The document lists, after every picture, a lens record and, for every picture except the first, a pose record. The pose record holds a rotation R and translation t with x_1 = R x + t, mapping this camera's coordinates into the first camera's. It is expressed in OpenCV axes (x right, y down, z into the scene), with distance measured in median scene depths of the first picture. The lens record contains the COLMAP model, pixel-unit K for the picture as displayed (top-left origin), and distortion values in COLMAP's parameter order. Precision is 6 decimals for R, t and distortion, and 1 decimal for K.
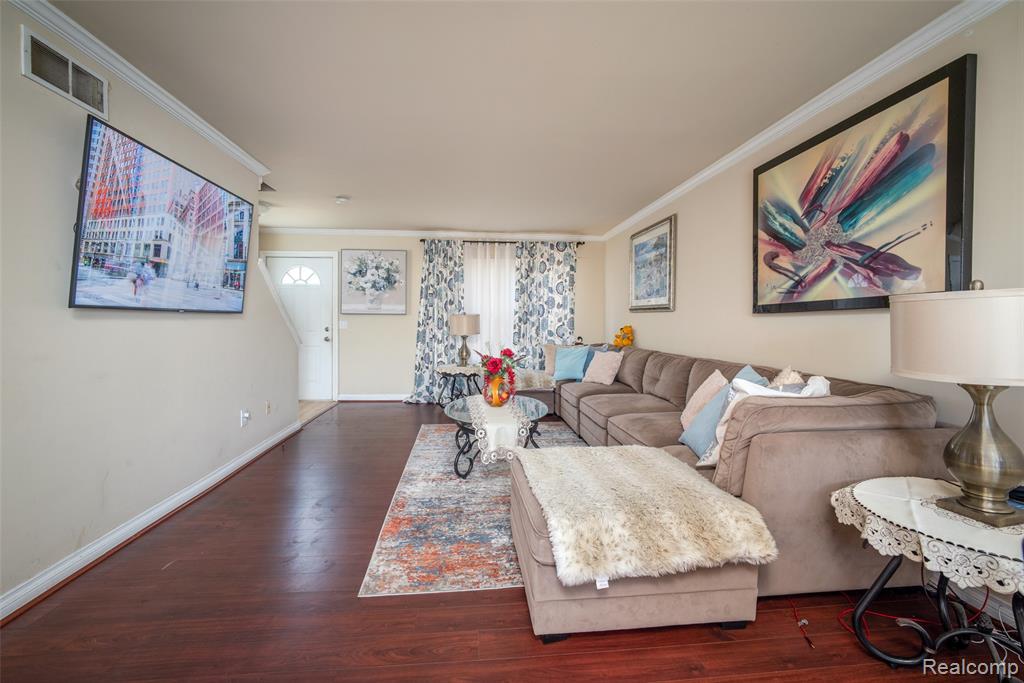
lens RADIAL K [[441.4, 0, 503.4], [0, 441.4, 335.6], [0, 0, 1]] dist [-0.026317, 0.008139]
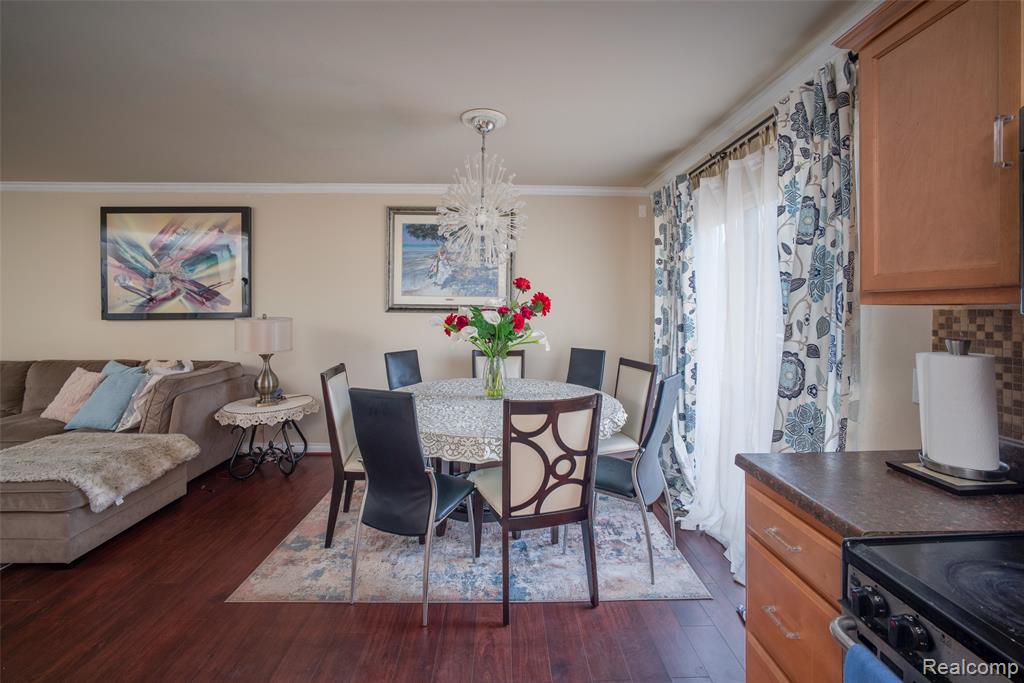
lens RADIAL K [[441.4, 0, 512.2], [0, 441.4, 309.7], [0, 0, 1]] dist [-0.026317, 0.008139]
pose [[0.061152, -0.002323, 0.998126, -0.444638], [0.028901, 0.999582, 0.000556, -0.033304], [-0.997710, 0.028813, 0.061194, -0.193495]]
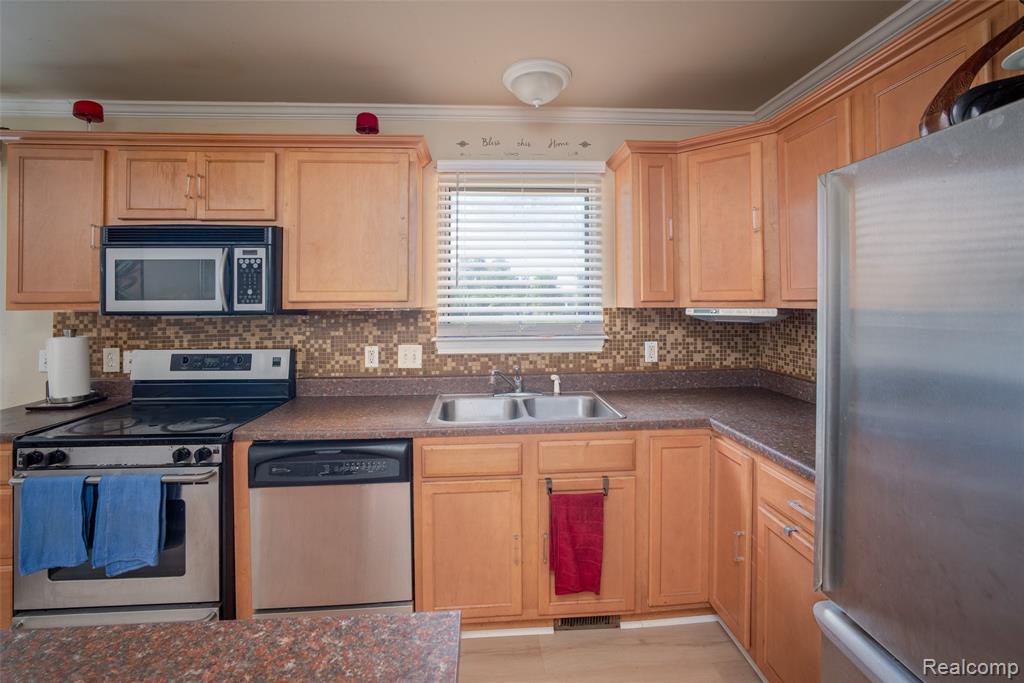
lens RADIAL K [[441.4, 0, 507.5], [0, 441.4, 296.5], [0, 0, 1]] dist [-0.026317, 0.008139]
pose [[-0.999631, 0.002416, 0.027073, -0.651023], [0.002937, 0.999811, 0.019217, -0.050038], [-0.027022, 0.019290, -0.999449, 0.006827]]
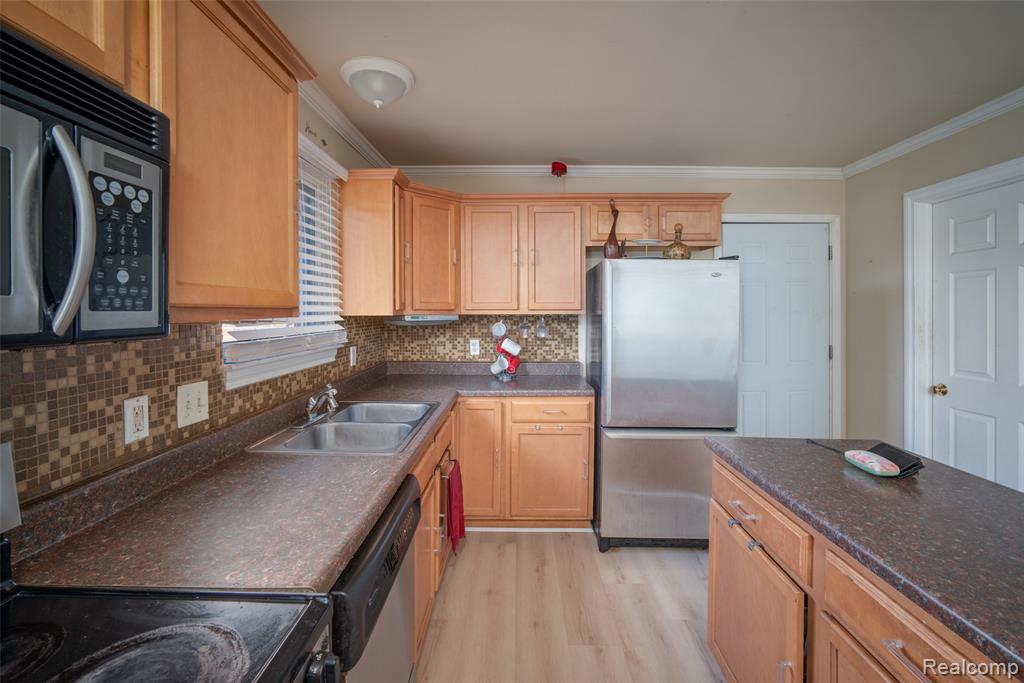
lens RADIAL K [[441.4, 0, 503.6], [0, 441.4, 313.1], [0, 0, 1]] dist [-0.026317, 0.008139]
pose [[-0.121912, 0.003309, -0.992535, -0.268645], [-0.030553, 0.999508, 0.007085, -0.039953], [0.992070, 0.031189, -0.121751, -0.254256]]
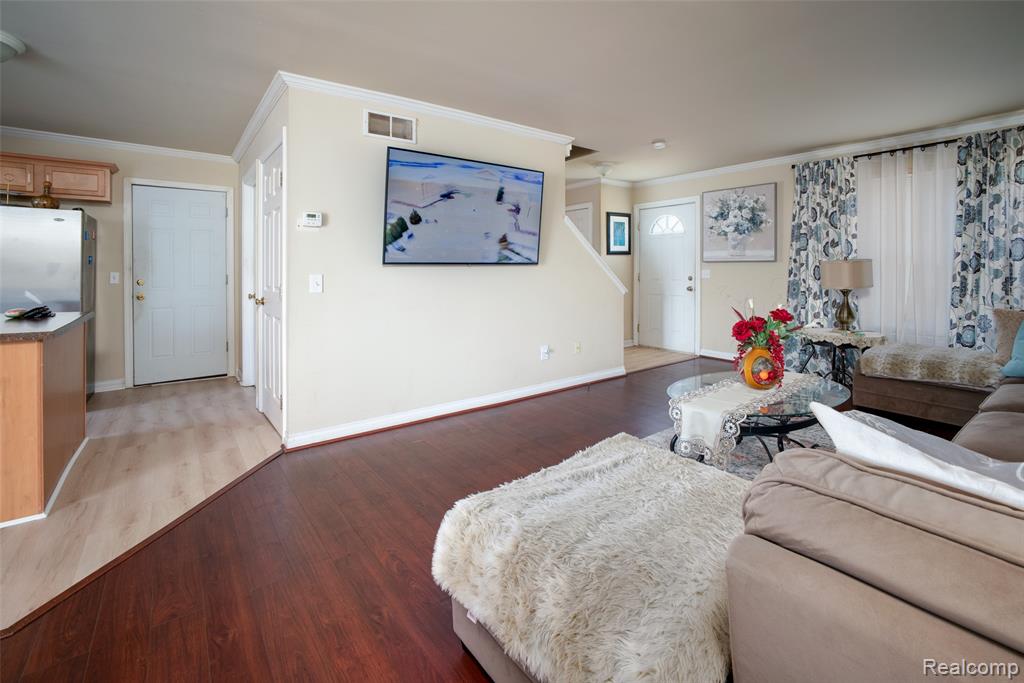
lens RADIAL K [[467.7, 0, 537.6], [0, 467.7, 265.9], [0, 0, 1]] dist [-0.000953, -0.001167]
pose [[0.545942, -0.011119, -0.837749, 0.266293], [-0.020024, 0.999453, -0.026315, -0.008124], [0.837584, 0.031141, 0.545421, 0.169950]]
